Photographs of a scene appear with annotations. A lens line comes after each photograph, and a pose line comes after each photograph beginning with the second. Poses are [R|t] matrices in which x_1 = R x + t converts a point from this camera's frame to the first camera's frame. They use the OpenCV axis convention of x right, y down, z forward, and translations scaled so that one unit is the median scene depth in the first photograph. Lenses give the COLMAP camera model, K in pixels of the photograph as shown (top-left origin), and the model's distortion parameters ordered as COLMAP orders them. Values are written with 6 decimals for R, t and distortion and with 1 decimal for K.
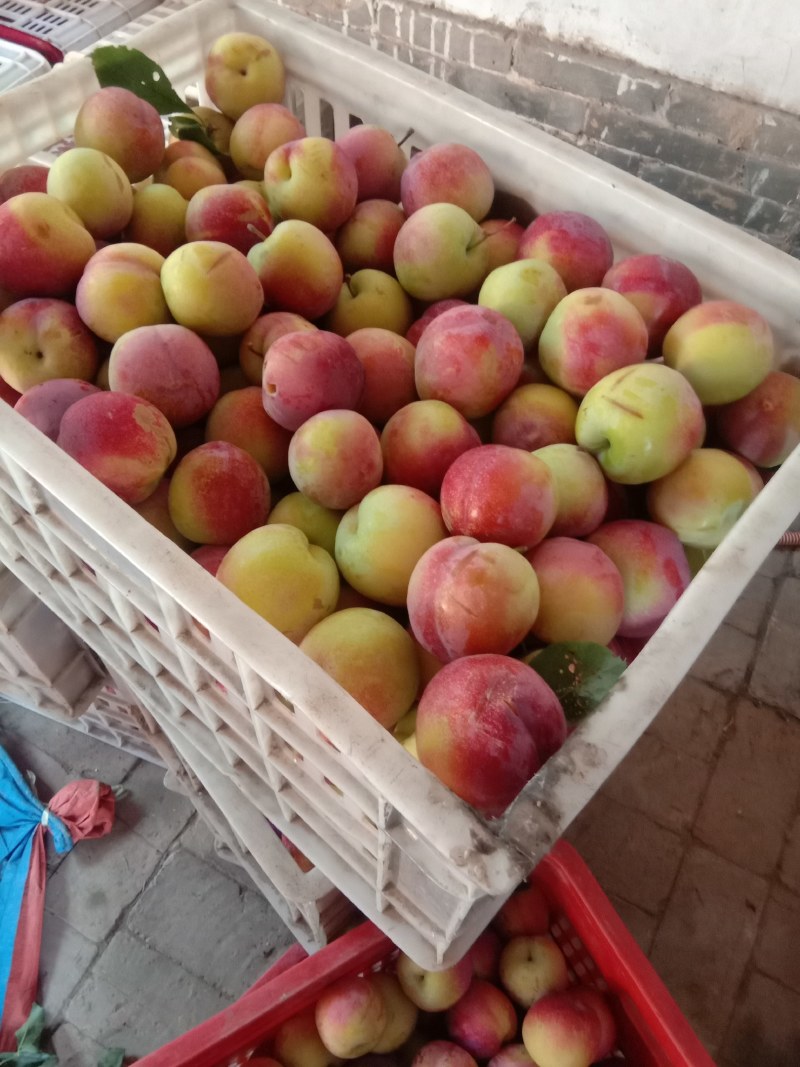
lens RADIAL K [[881.0, 0, 400.0], [0, 881.0, 533.5], [0, 0, 1]] dist [0.111180, -0.157352]
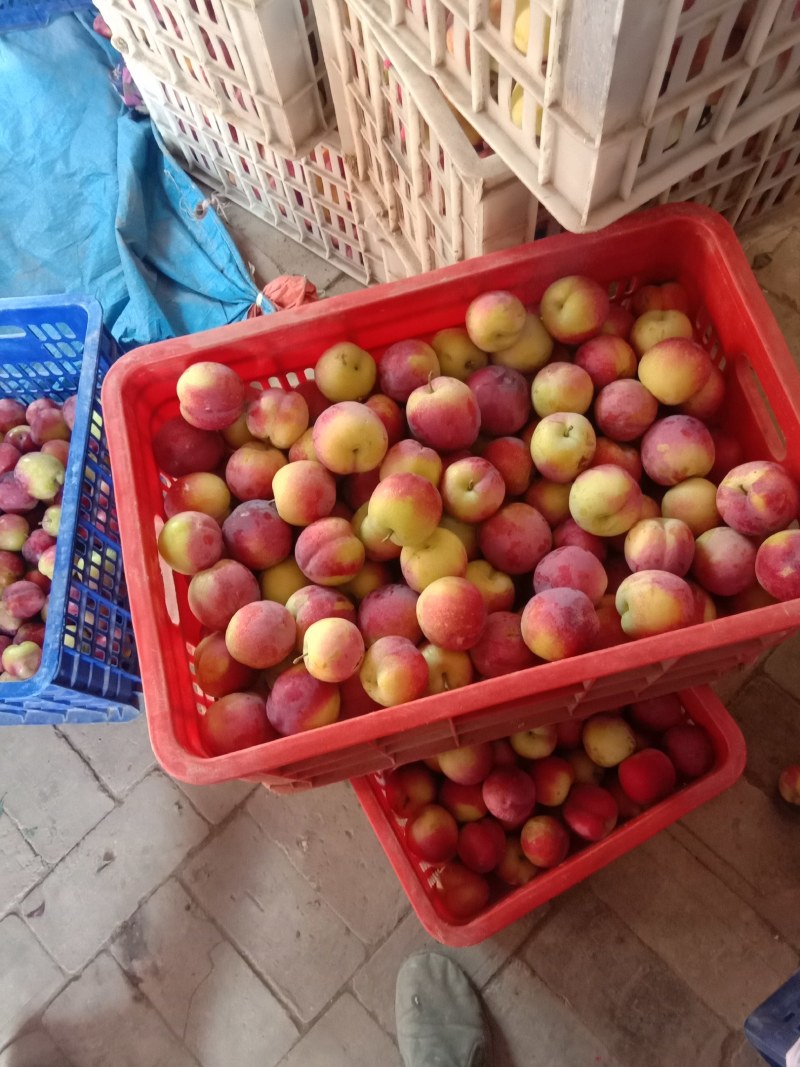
lens RADIAL K [[881.0, 0, 400.0], [0, 881.0, 533.5], [0, 0, 1]] dist [0.111180, -0.157352]
pose [[0.958911, 0.214023, -0.186236, 0.054533], [-0.161798, 0.951768, 0.260691, 0.276038], [0.233047, -0.219846, 0.947289, -0.105520]]
